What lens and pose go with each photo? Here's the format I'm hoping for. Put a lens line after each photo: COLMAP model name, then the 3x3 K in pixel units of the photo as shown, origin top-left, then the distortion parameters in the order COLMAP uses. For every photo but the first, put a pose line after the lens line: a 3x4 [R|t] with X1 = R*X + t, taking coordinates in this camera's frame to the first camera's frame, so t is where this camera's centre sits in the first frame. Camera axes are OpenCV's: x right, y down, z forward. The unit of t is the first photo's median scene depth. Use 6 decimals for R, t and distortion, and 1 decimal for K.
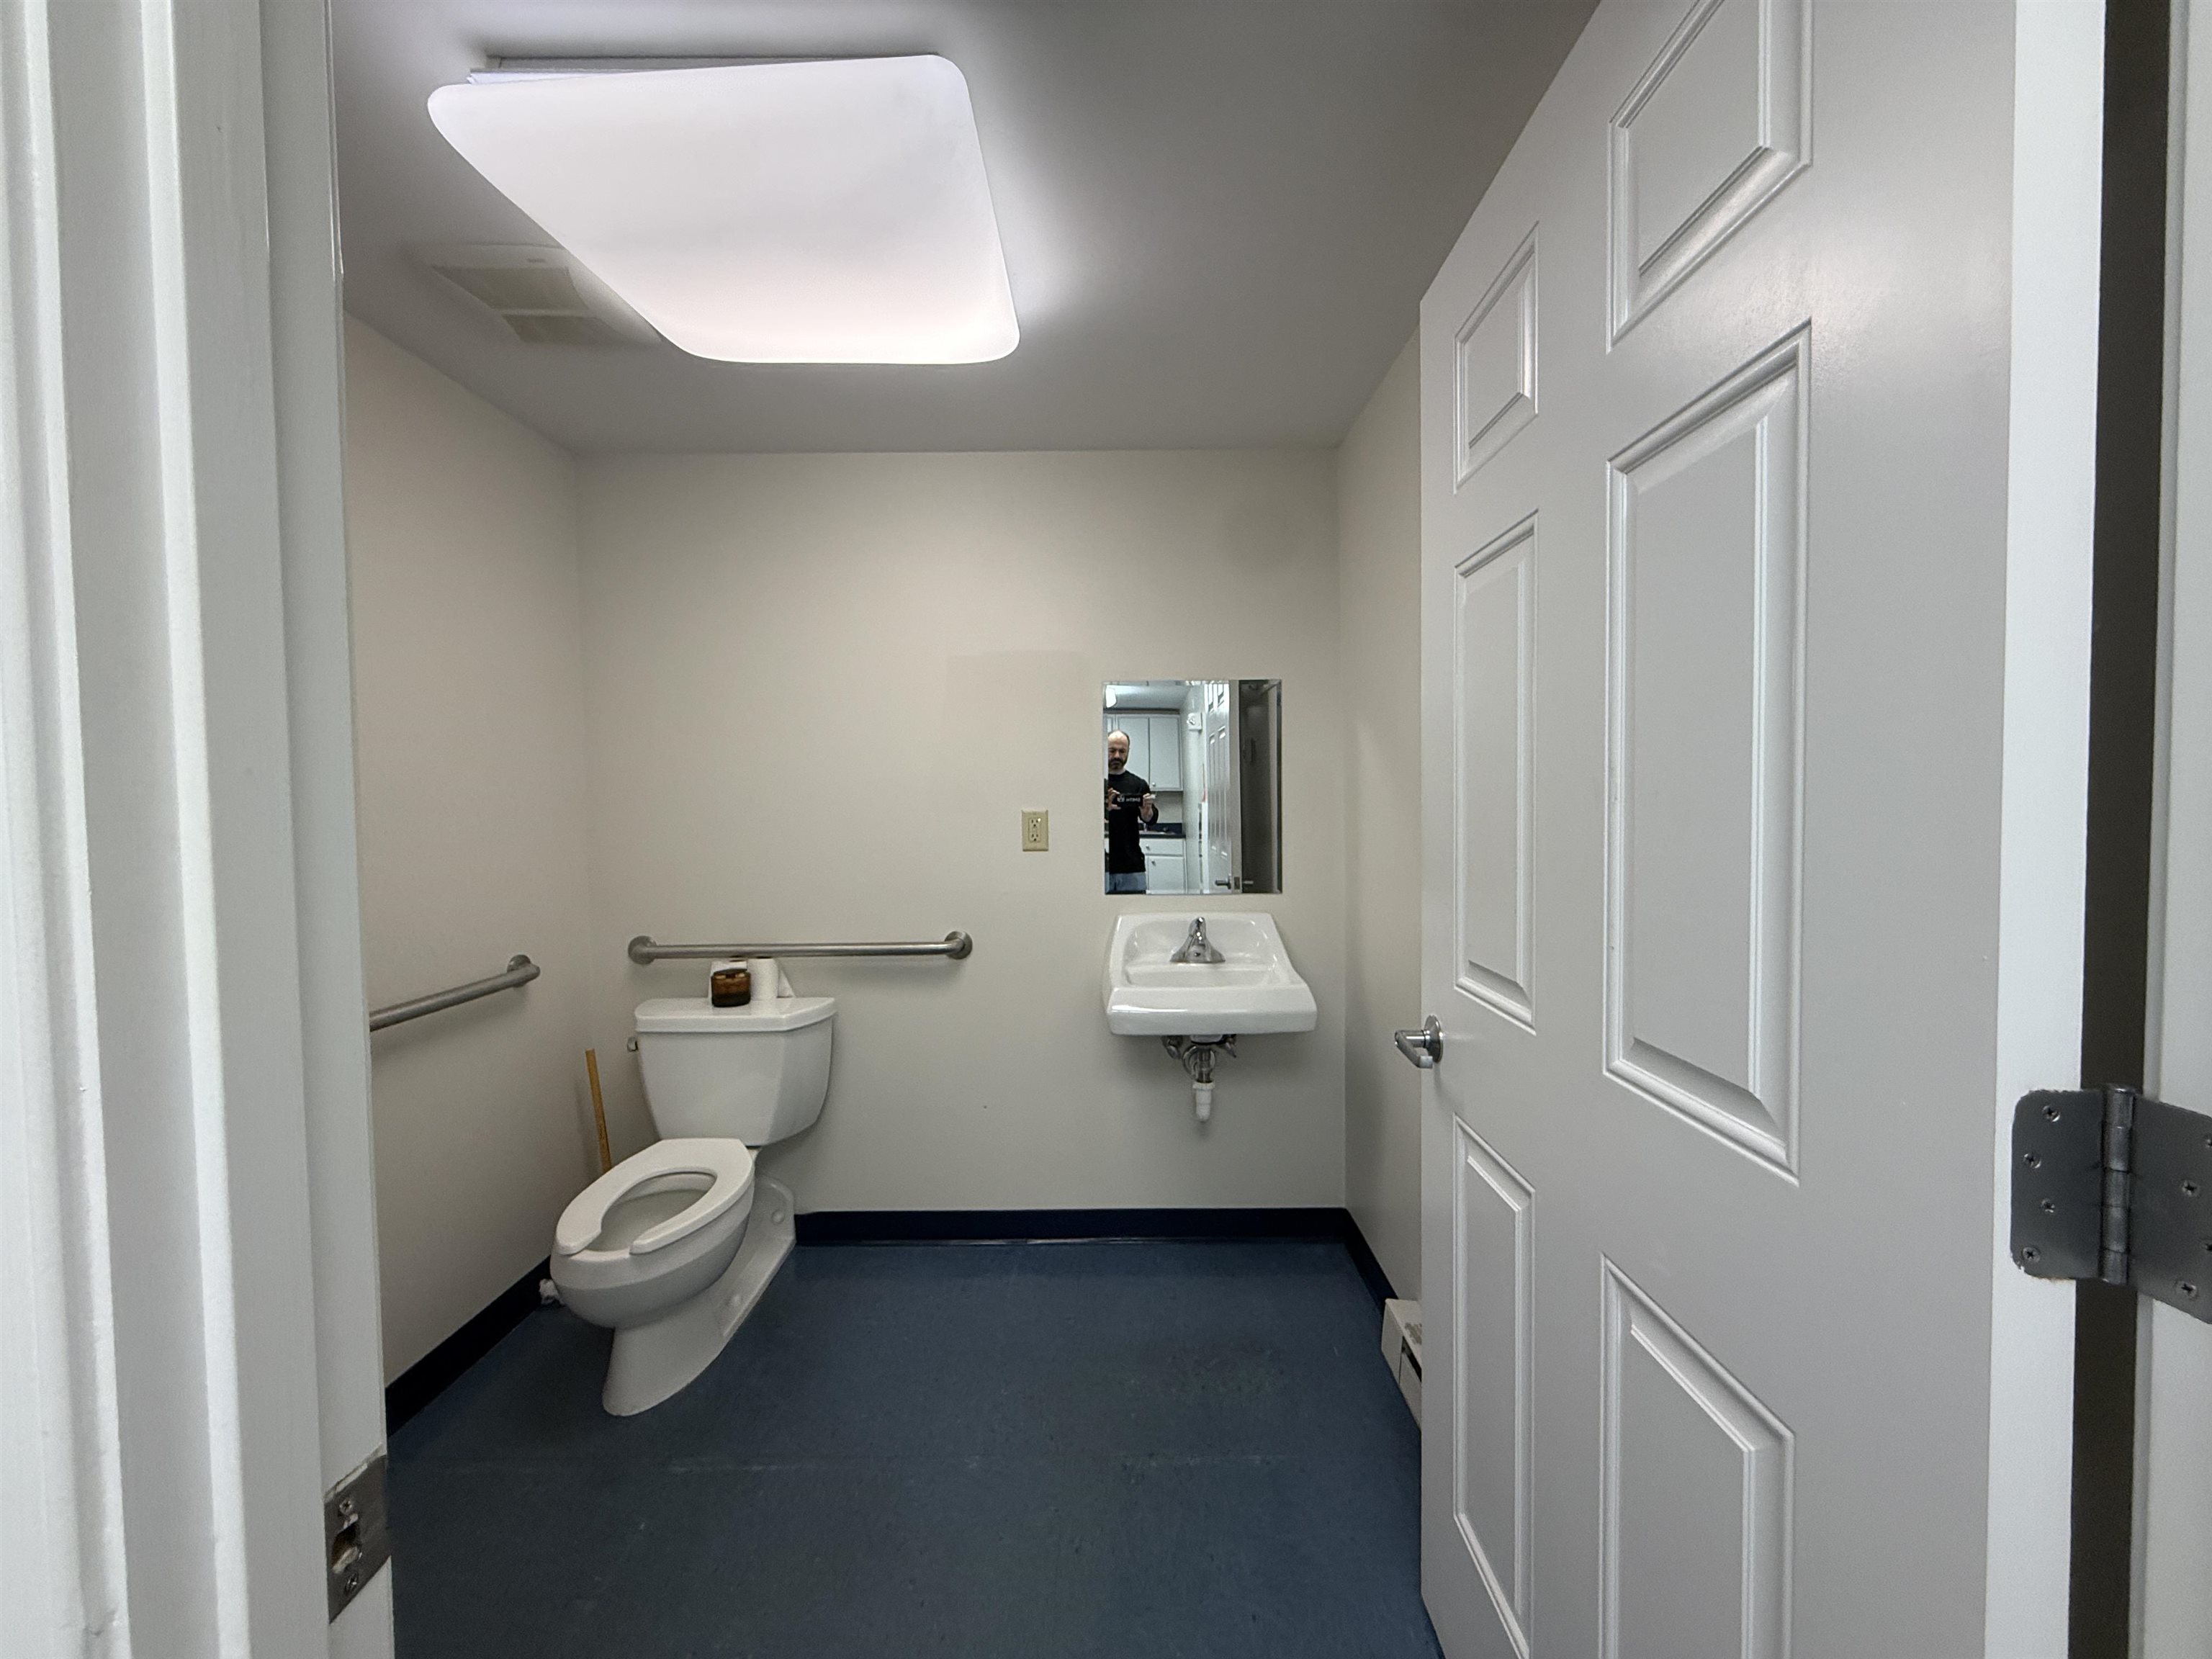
lens RADIAL K [[881.1, 0, 1106.0], [0, 881.1, 829.5], [0, 0, 1]] dist [0.001337, -0.000095]
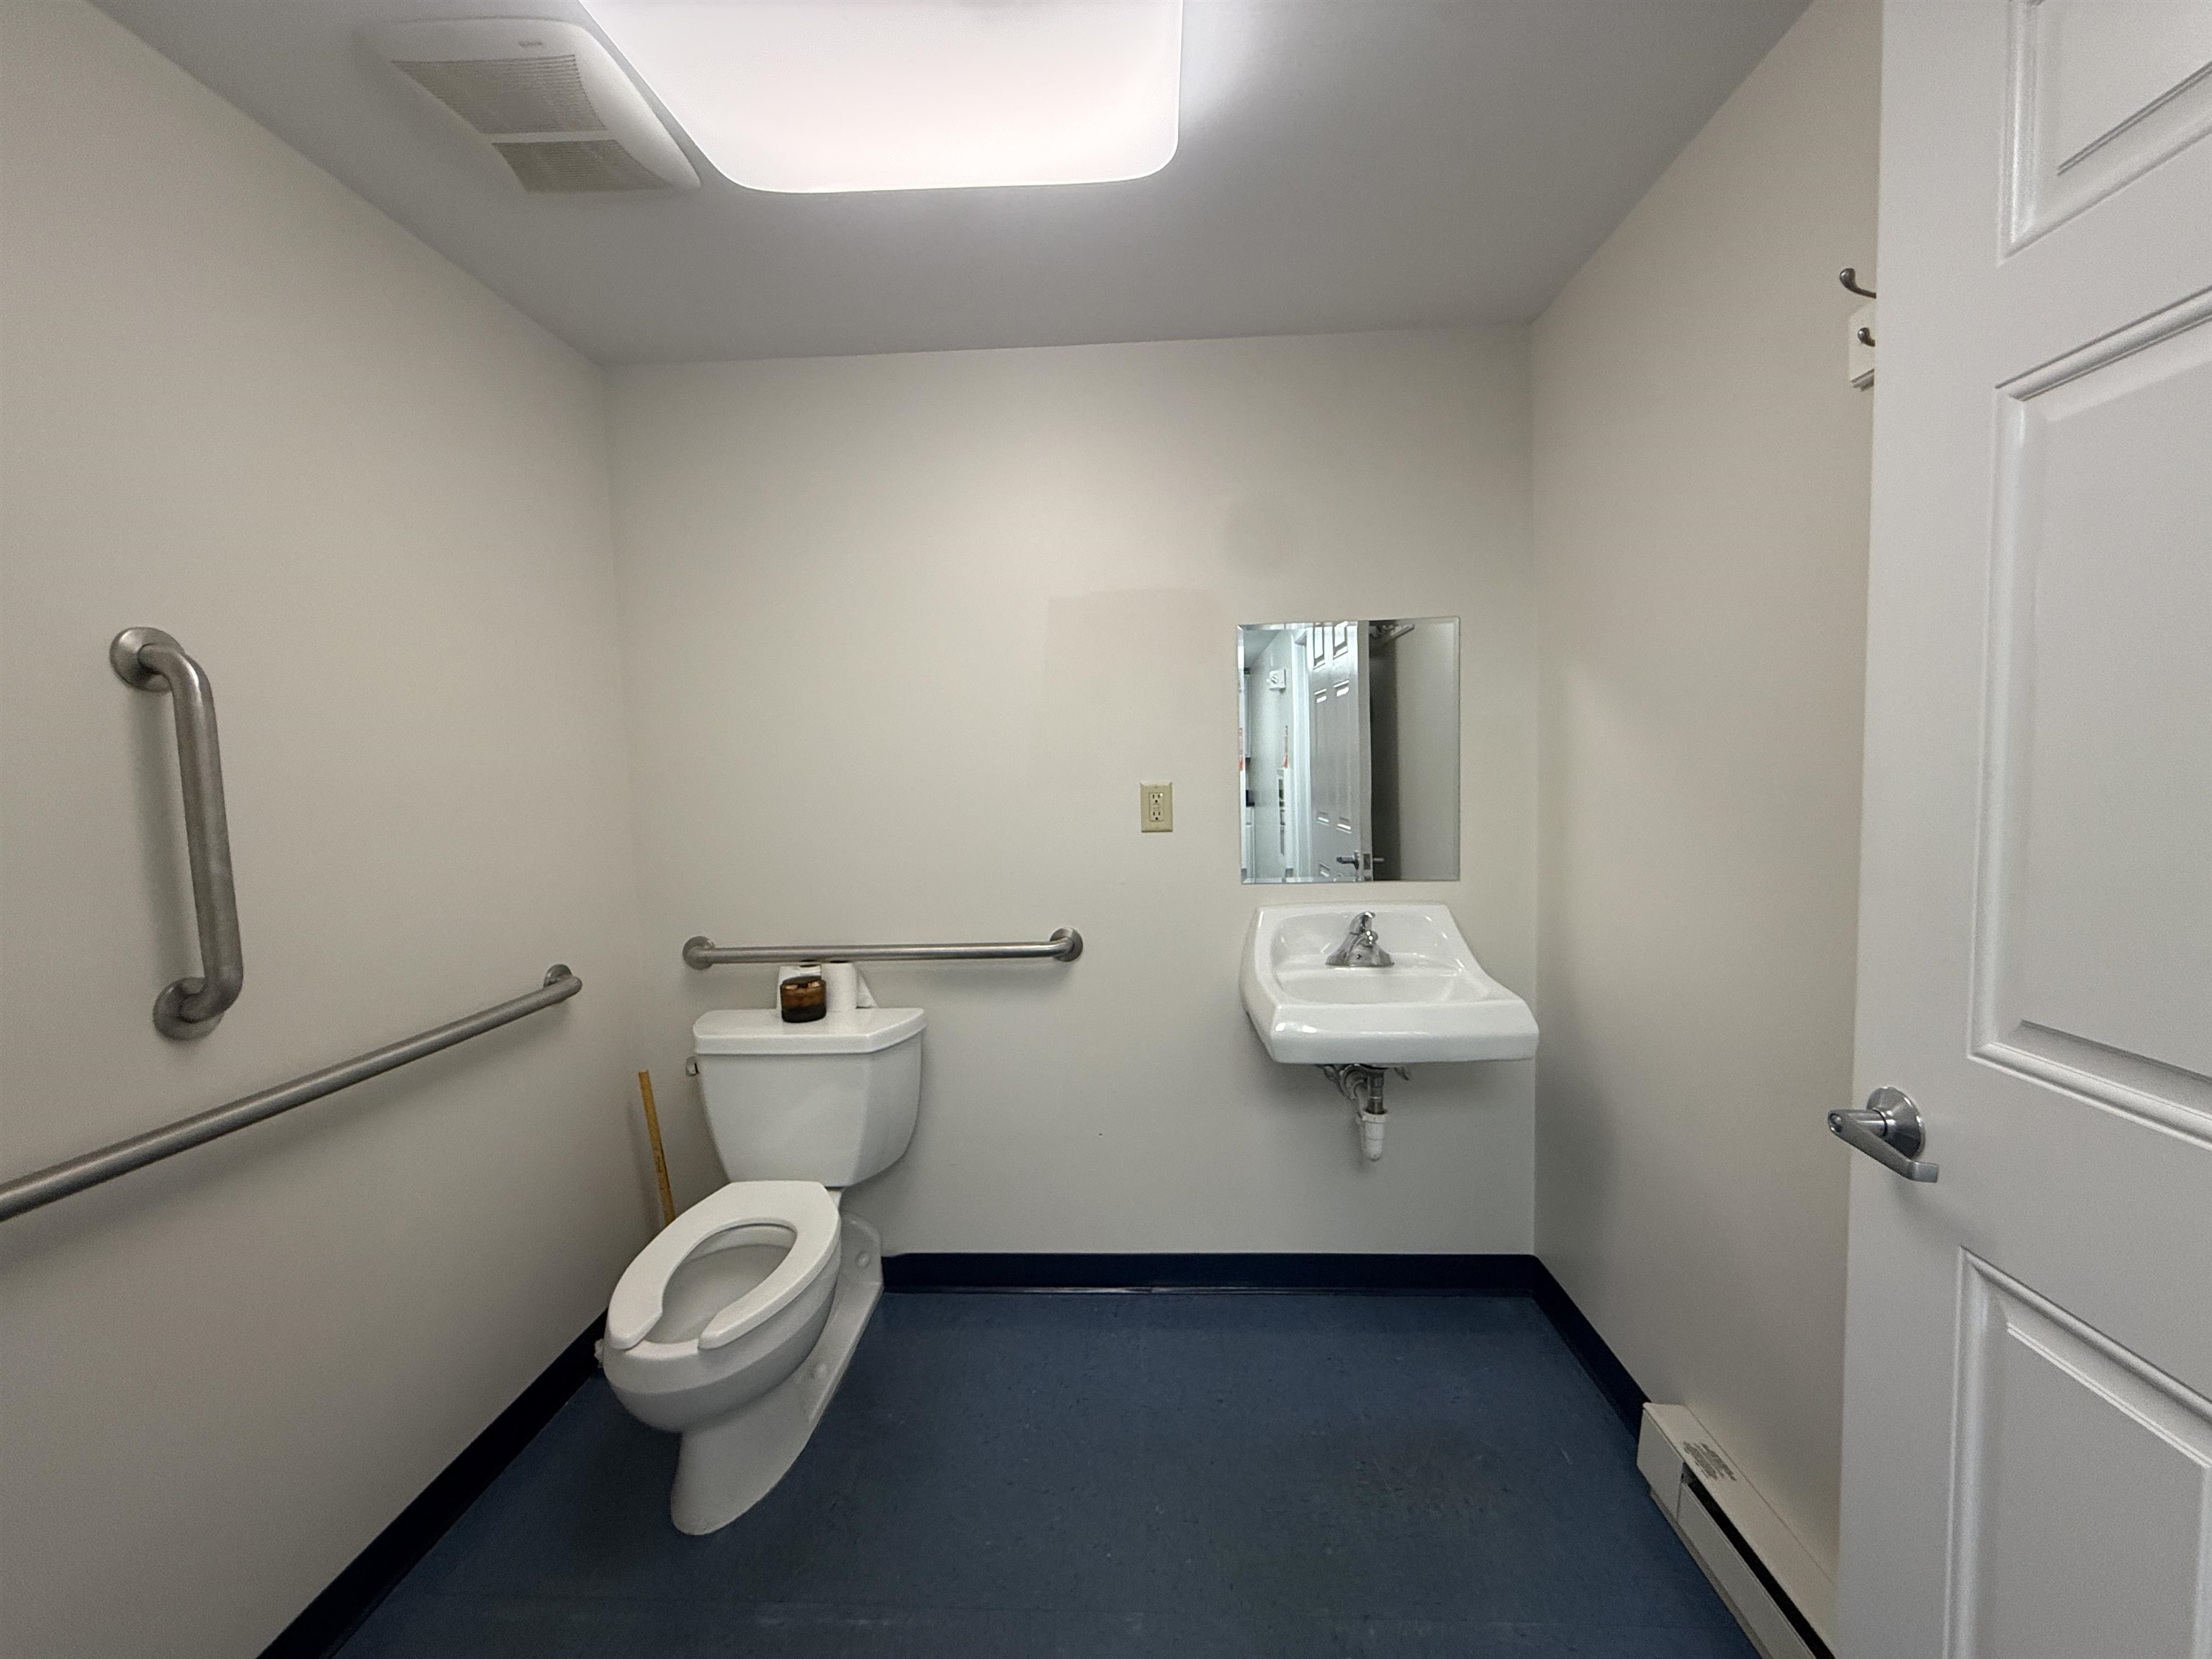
lens RADIAL K [[871.4, 0, 1102.4], [0, 871.4, 826.5], [0, 0, 1]] dist [0.000098, -0.000065]
pose [[0.998970, -0.013150, -0.043420, -0.100844], [0.014721, 0.999242, 0.036050, -0.011941], [0.042913, -0.036652, 0.998406, 0.184192]]
